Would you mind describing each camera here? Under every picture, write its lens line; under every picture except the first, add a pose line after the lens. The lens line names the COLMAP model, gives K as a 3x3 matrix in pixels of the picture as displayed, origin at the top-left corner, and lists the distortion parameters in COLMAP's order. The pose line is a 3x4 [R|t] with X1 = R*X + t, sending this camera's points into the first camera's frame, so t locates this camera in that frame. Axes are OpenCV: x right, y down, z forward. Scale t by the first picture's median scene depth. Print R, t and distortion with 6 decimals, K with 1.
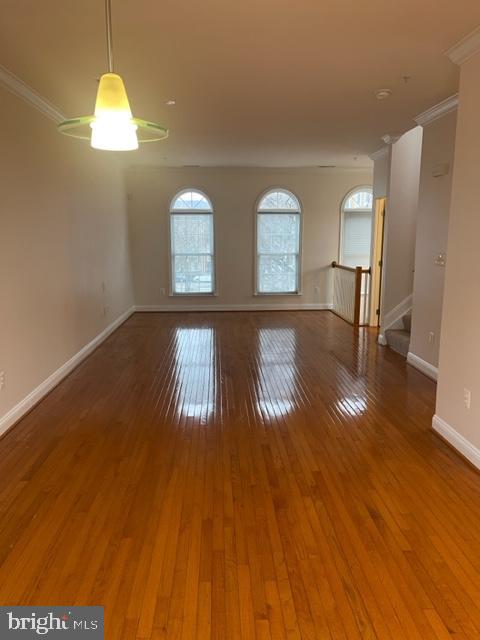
lens RADIAL K [[486.4, 0, 241.5], [0, 486.4, 324.4], [0, 0, 1]] dist [0.081876, -0.103332]
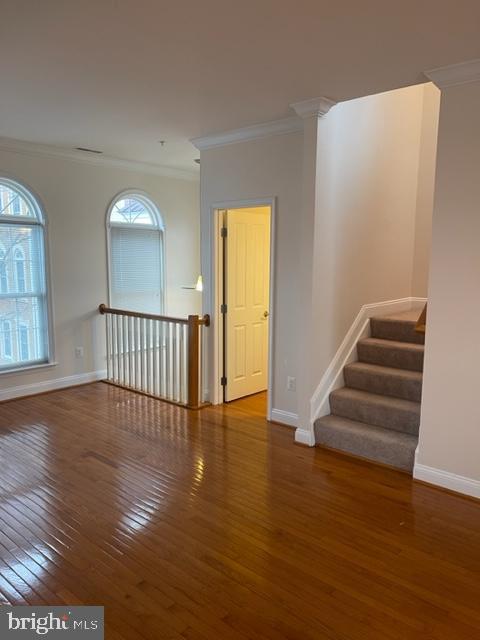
lens RADIAL K [[486.4, 0, 241.5], [0, 486.4, 324.4], [0, 0, 1]] dist [0.081876, -0.103332]
pose [[0.695657, -0.095096, 0.712052, -0.138008], [0.121822, 0.992460, 0.013527, -0.090406], [-0.707970, 0.077333, 0.701996, 0.437292]]
